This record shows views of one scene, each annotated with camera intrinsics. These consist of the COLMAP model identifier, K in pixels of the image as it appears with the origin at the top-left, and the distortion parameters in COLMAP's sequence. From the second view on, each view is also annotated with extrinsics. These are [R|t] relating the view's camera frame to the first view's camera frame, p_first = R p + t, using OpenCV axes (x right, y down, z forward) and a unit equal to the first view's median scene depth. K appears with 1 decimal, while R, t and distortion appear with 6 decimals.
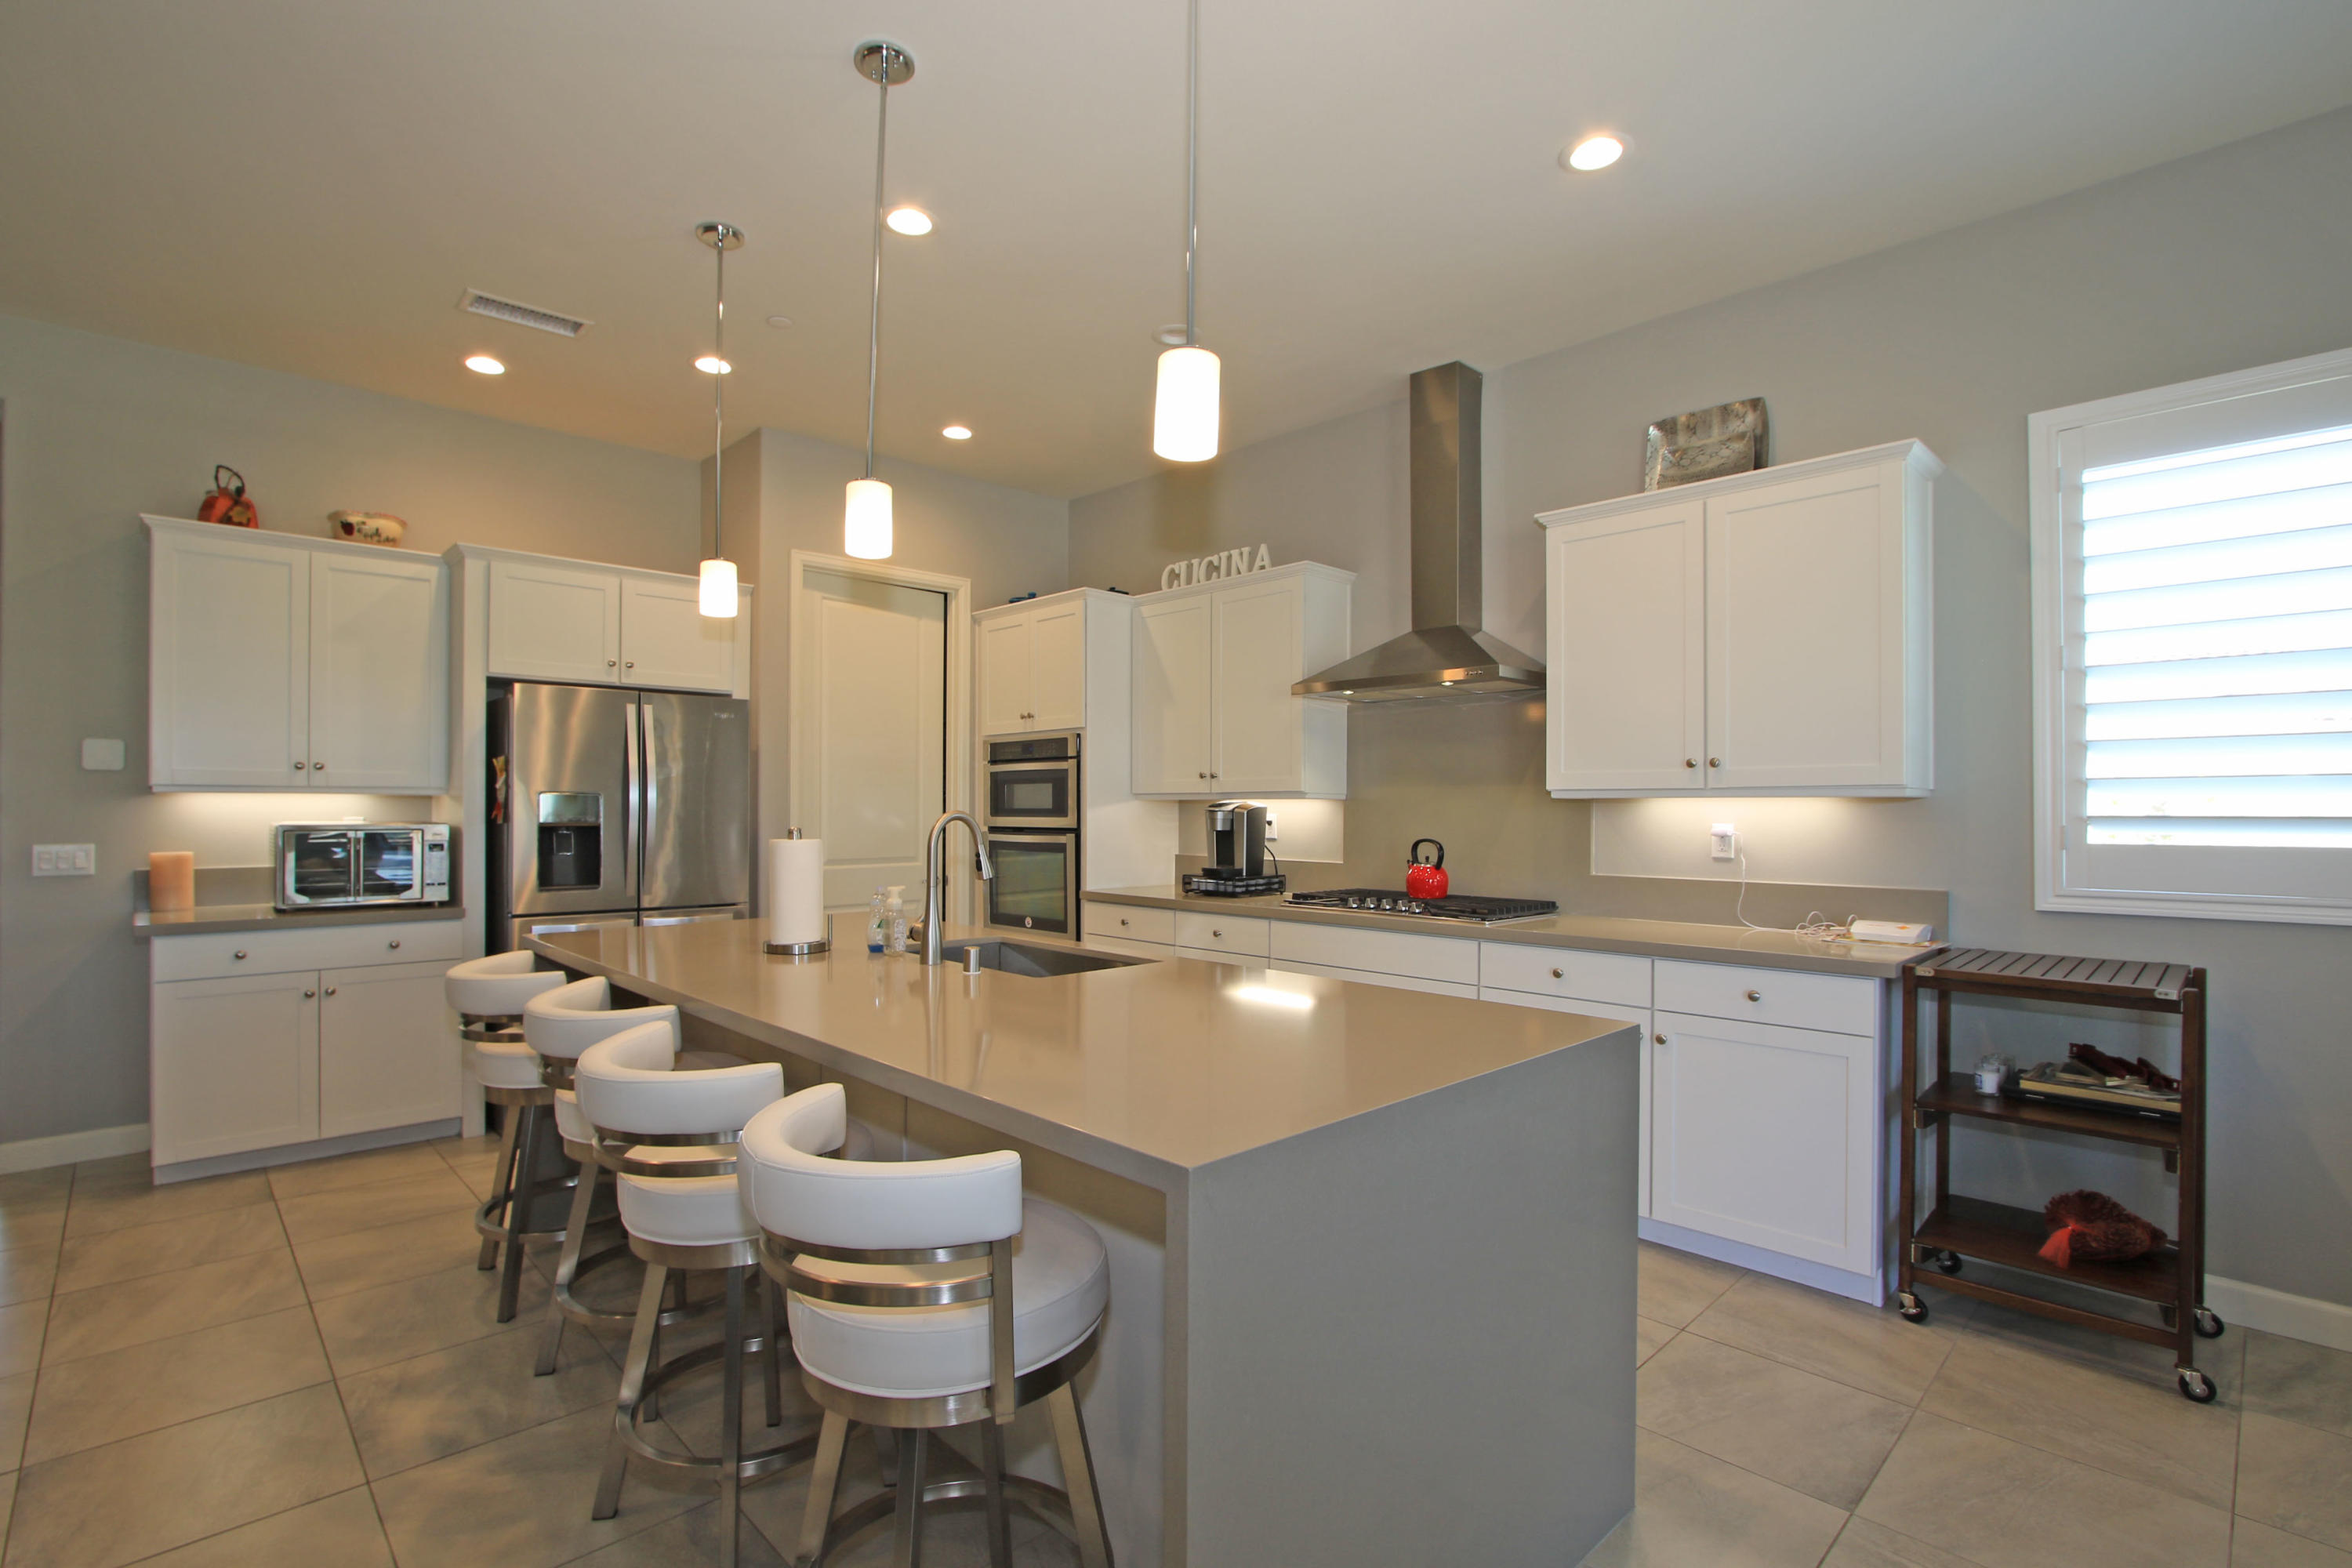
lens RADIAL K [[1091.1, 0, 1162.9], [0, 1091.1, 802.5], [0, 0, 1]] dist [-0.019755, 0.001962]
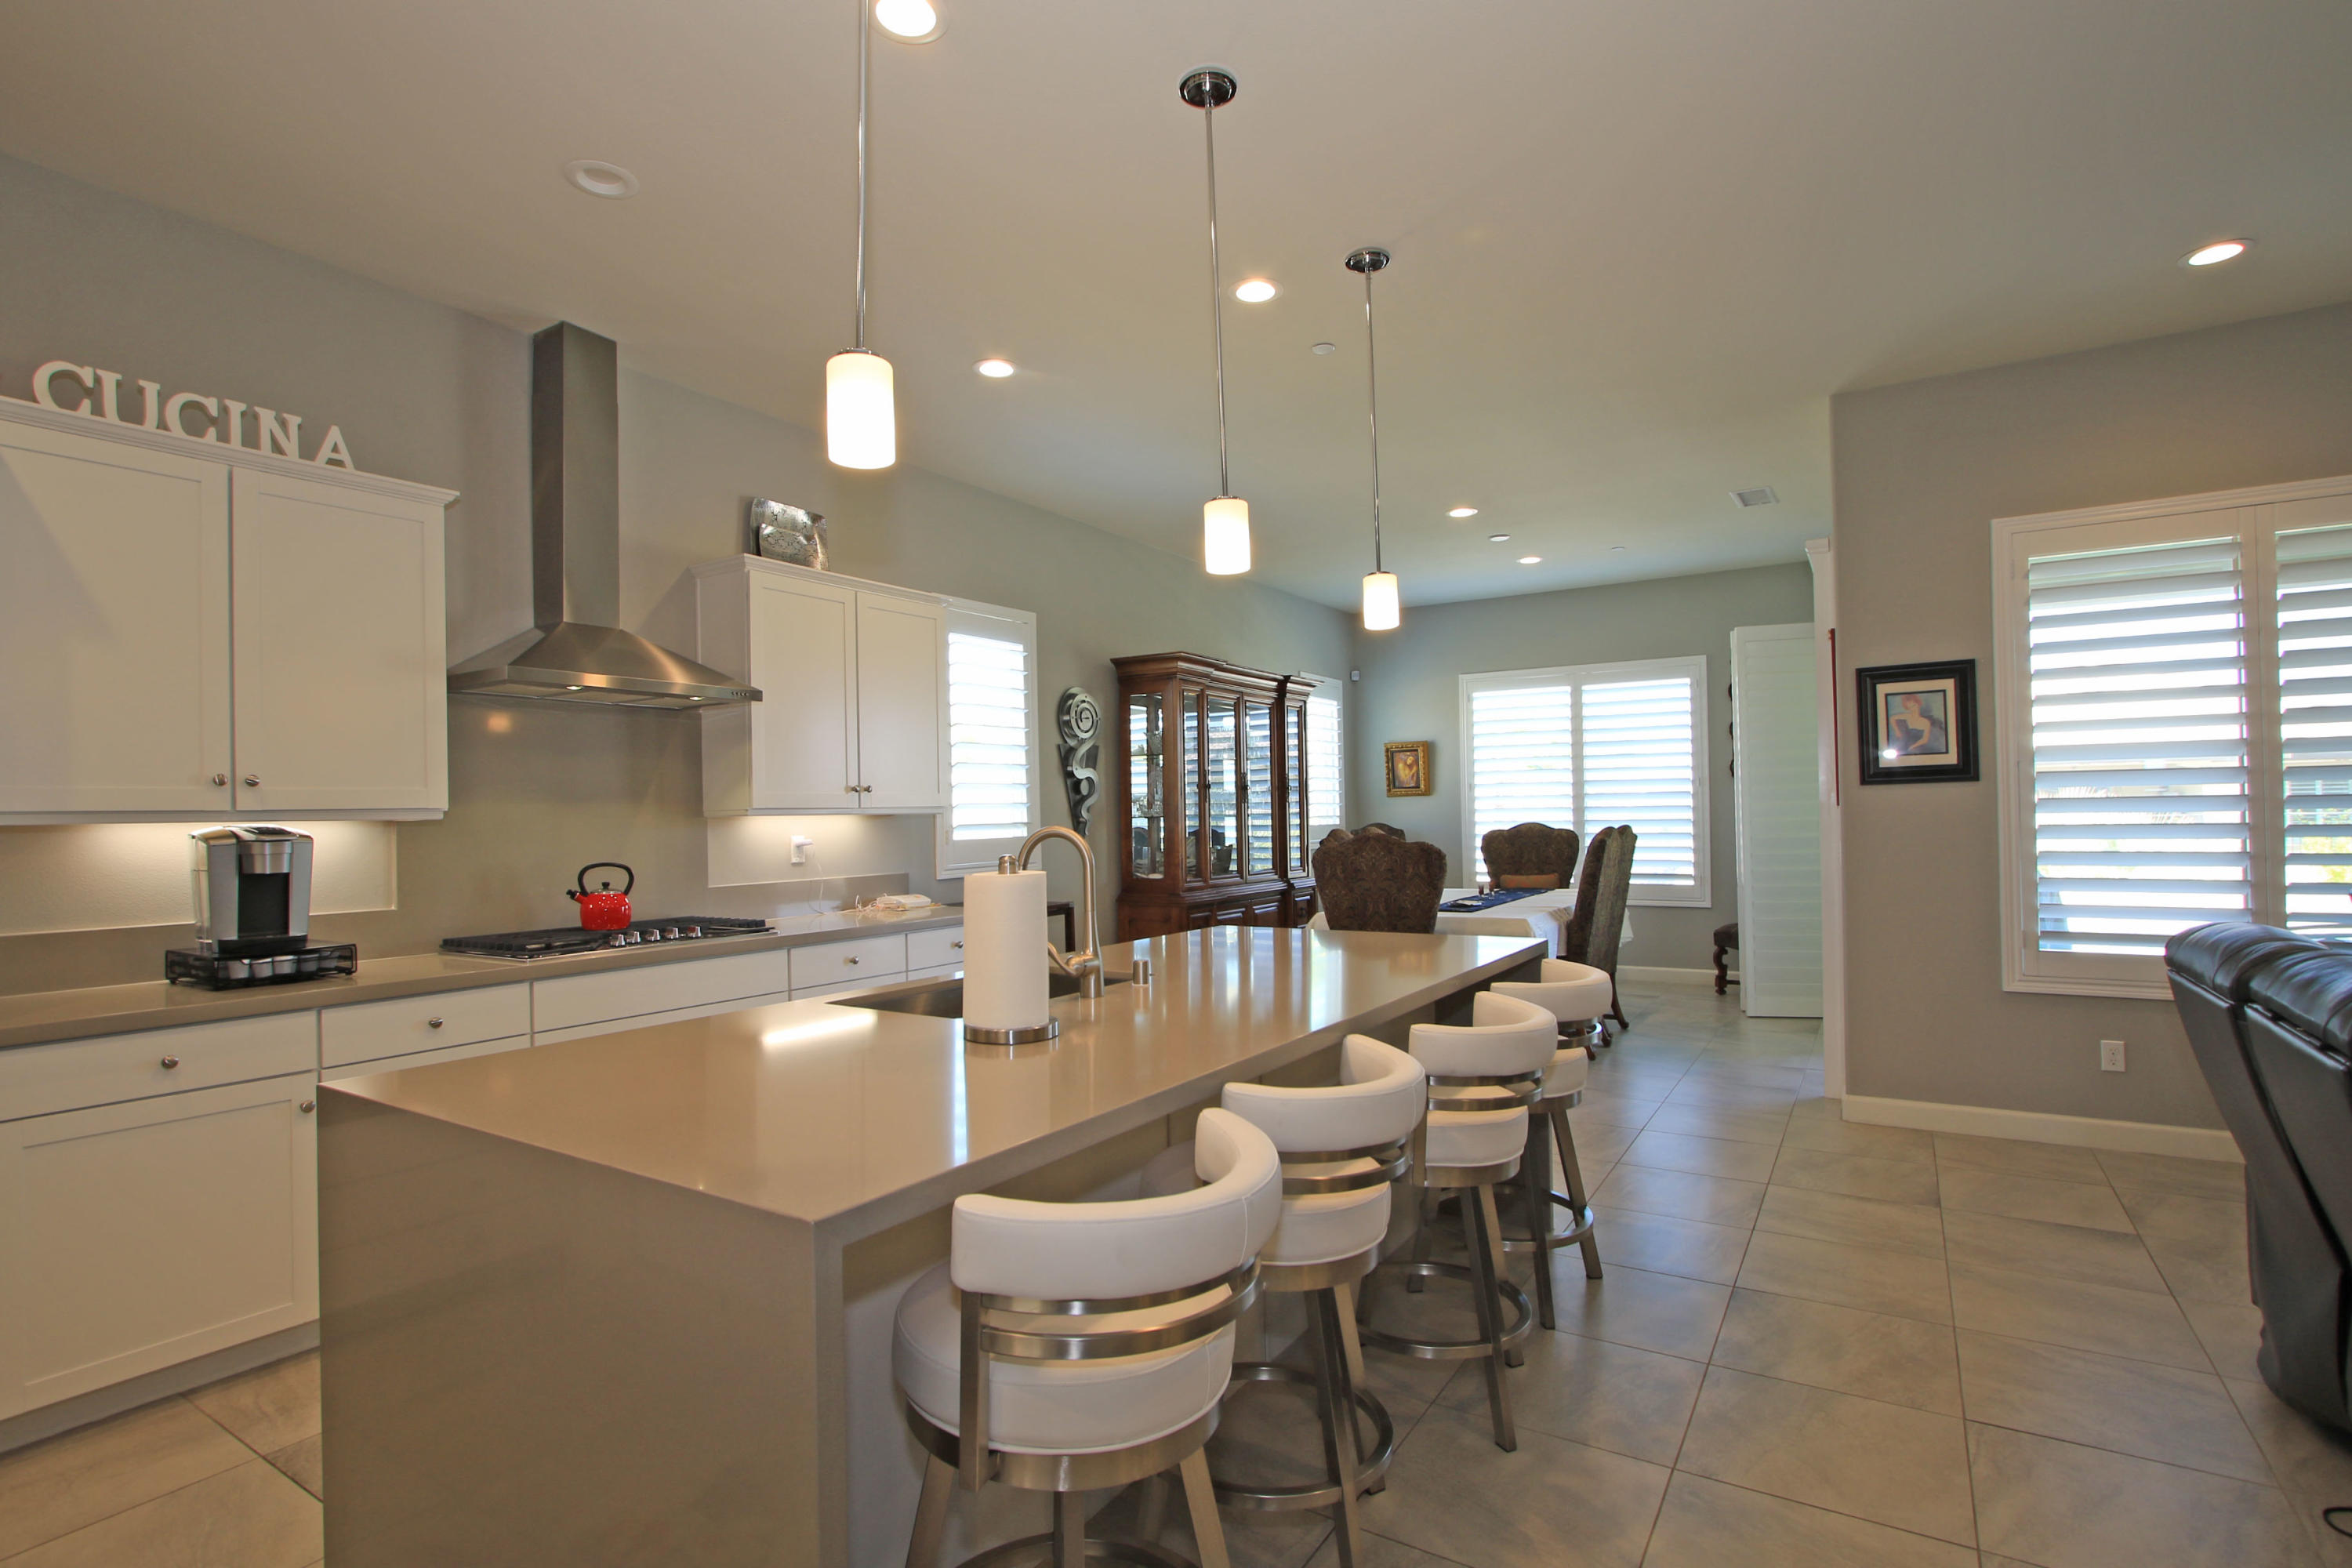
lens RADIAL K [[1139.0, 0, 1161.1], [0, 1139.0, 803.6], [0, 0, 1]] dist [-0.023198, 0.005893]
pose [[-0.230707, 0.009890, 0.972973, -0.684464], [0.011204, 0.999909, -0.007507, -0.002991], [-0.972959, 0.009169, -0.230797, 0.696064]]
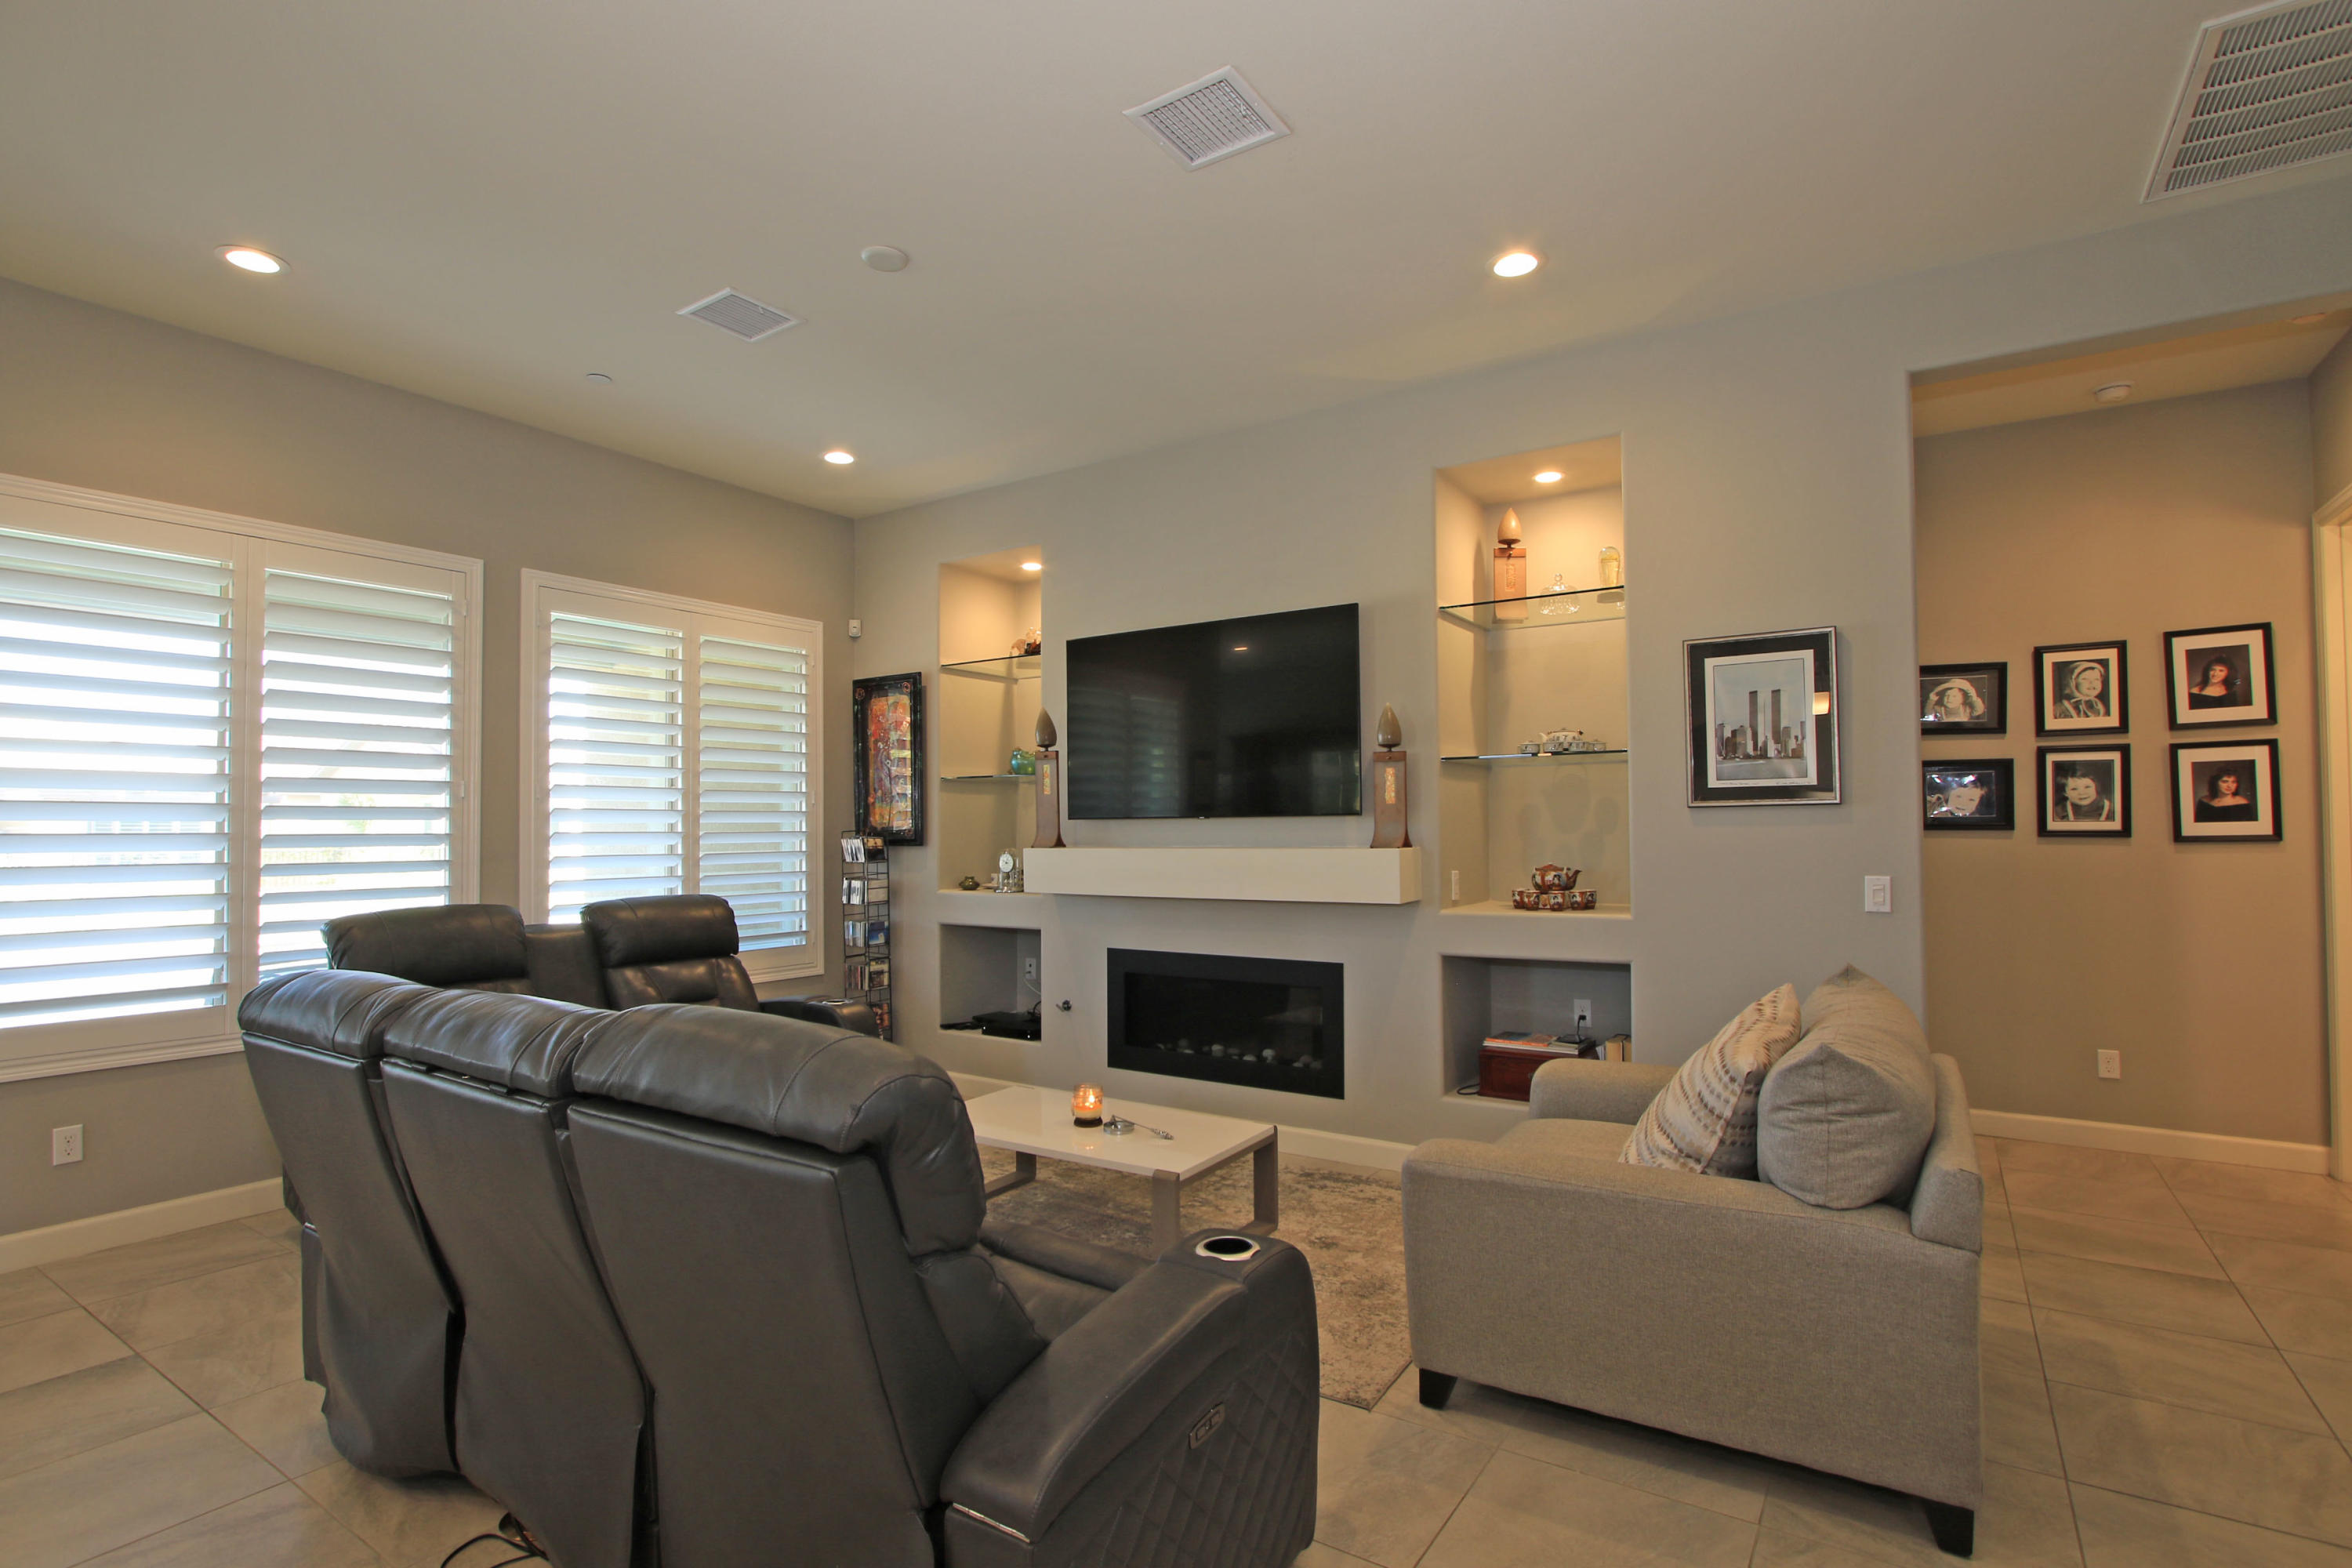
lens RADIAL K [[1139.0, 0, 1161.1], [0, 1139.0, 803.6], [0, 0, 1]] dist [-0.023198, 0.005893]
pose [[-0.976380, -0.005610, -0.215988, -0.534028], [0.000957, 0.999541, -0.030288, -0.003073], [0.216059, -0.029780, -0.975926, 0.640283]]
